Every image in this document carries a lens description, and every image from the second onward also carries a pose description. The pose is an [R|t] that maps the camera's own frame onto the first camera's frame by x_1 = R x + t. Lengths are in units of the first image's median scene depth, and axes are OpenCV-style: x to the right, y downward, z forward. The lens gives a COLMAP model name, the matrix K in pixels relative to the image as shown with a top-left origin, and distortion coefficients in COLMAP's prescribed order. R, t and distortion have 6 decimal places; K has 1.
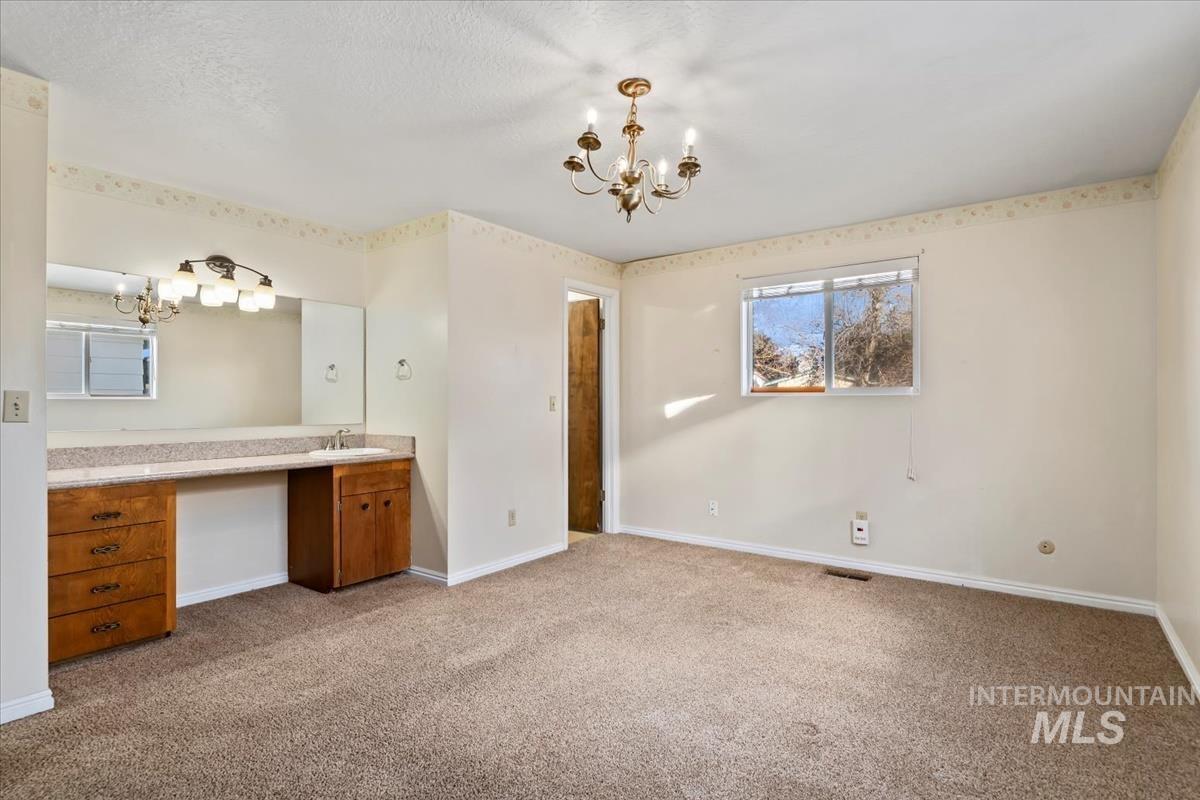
lens RADIAL K [[597.2, 0, 610.5], [0, 597.2, 399.6], [0, 0, 1]] dist [-0.003798, -0.001007]
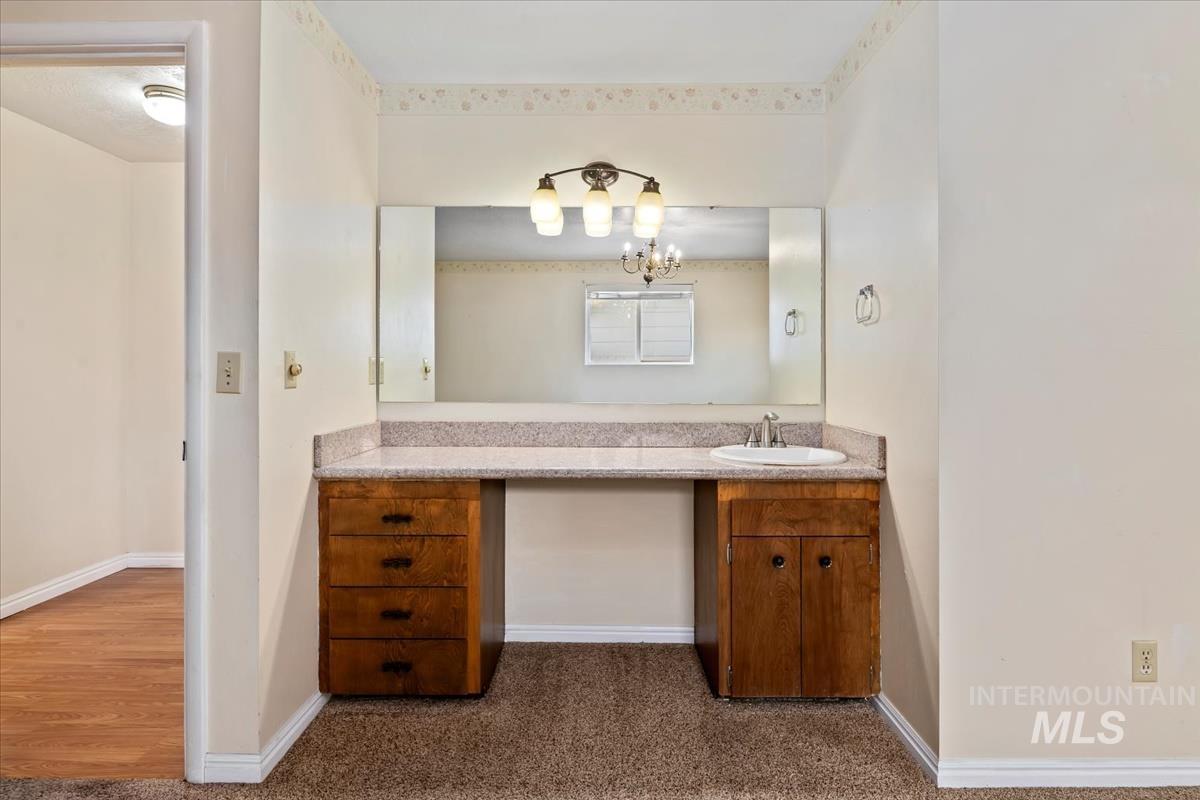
lens RADIAL K [[632.8, 0, 597.5], [0, 632.8, 364.5], [0, 0, 1]] dist [-0.002284, -0.000157]
pose [[0.571953, -0.004050, -0.820276, -0.035236], [0.002113, 0.999992, -0.003465, 0.003099], [0.820284, 0.000249, 0.571957, 0.557739]]
